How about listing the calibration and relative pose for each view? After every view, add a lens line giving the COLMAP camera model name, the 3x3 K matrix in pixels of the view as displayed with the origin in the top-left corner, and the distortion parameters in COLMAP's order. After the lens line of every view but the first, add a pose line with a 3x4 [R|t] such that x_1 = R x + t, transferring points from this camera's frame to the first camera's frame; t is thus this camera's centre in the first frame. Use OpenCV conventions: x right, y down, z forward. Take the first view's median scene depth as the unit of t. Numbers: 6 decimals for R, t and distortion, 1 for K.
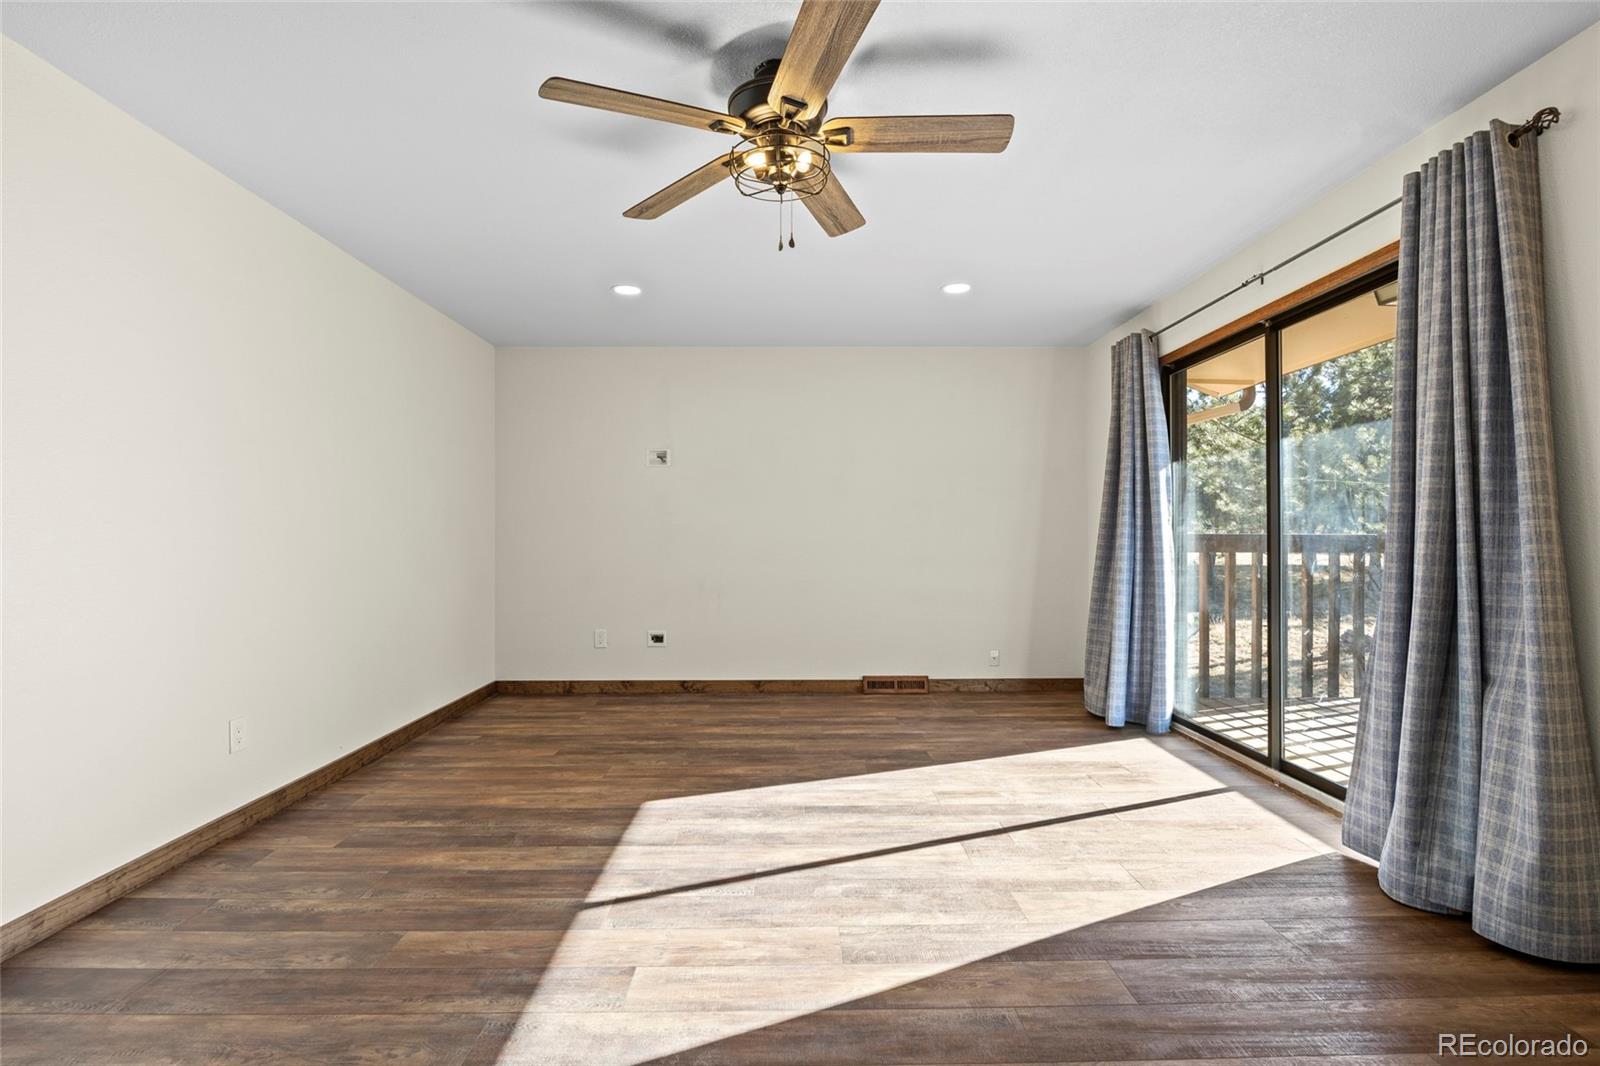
lens RADIAL K [[730.6, 0, 794.3], [0, 730.6, 523.5], [0, 0, 1]] dist [-0.008883, 0.001643]
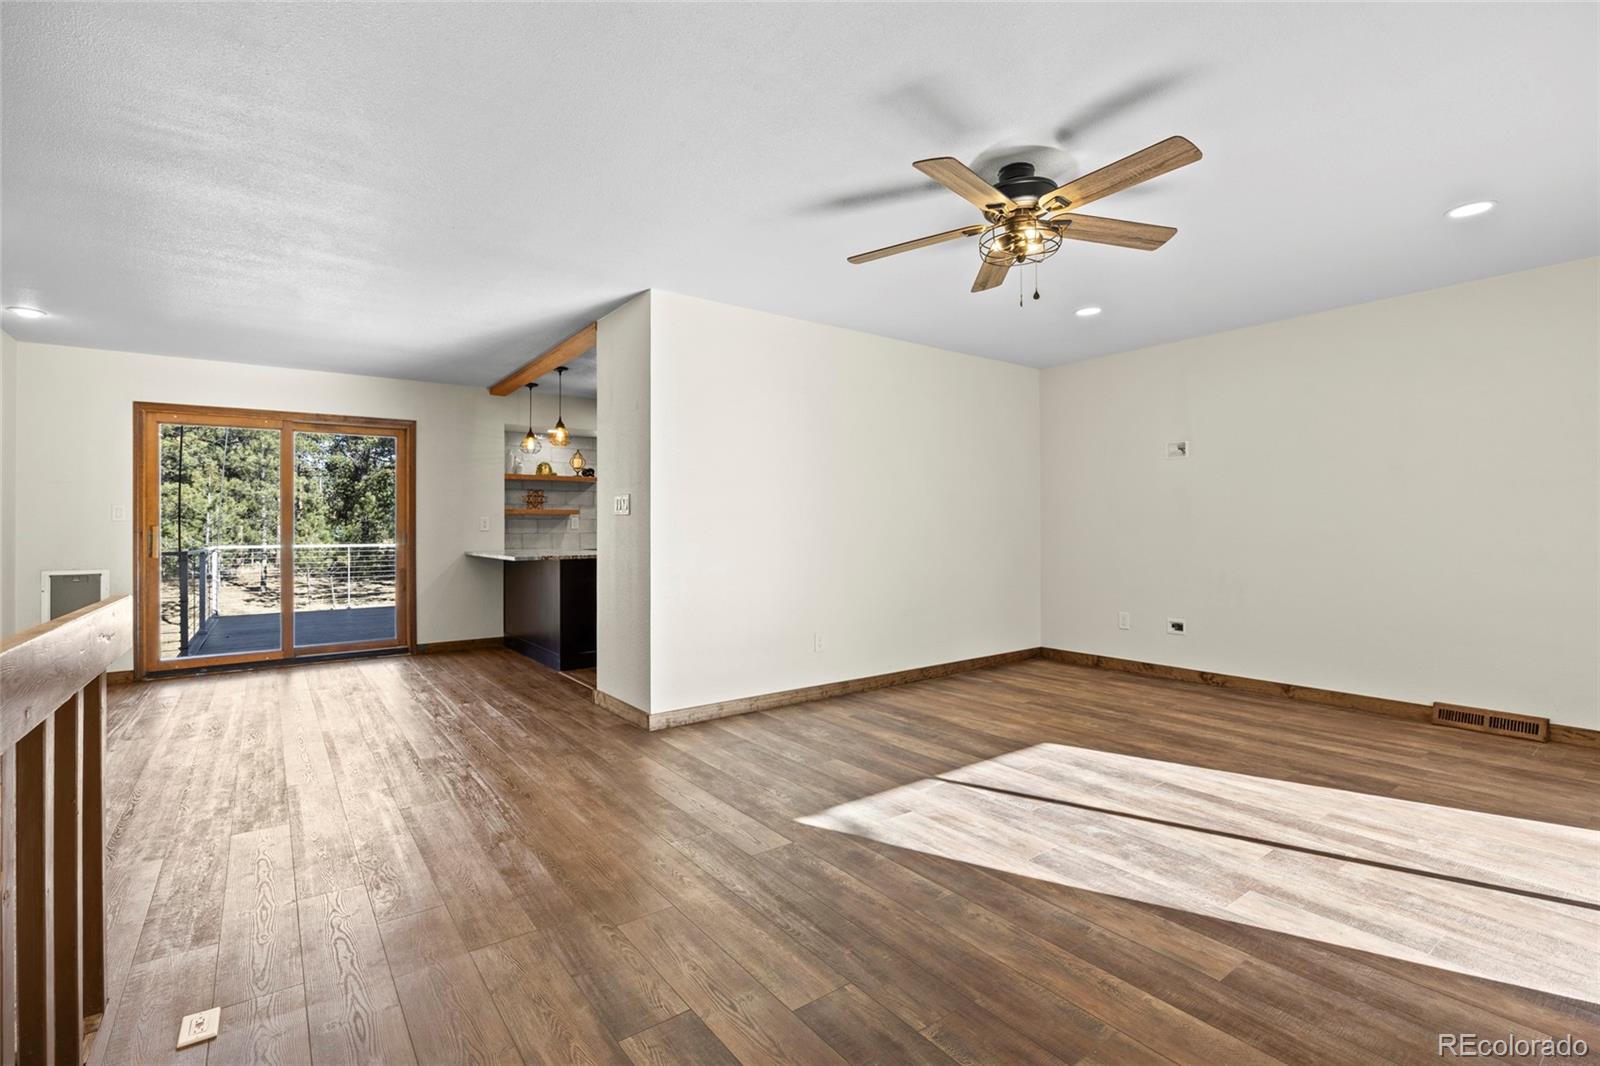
lens RADIAL K [[730.6, 0, 795.5], [0, 730.6, 517.8], [0, 0, 1]] dist [-0.008883, 0.001643]
pose [[0.588542, -0.007203, -0.808435, 0.642213], [0.014632, 0.999891, 0.001743, -0.009211], [0.808334, -0.012855, 0.588584, -0.065758]]
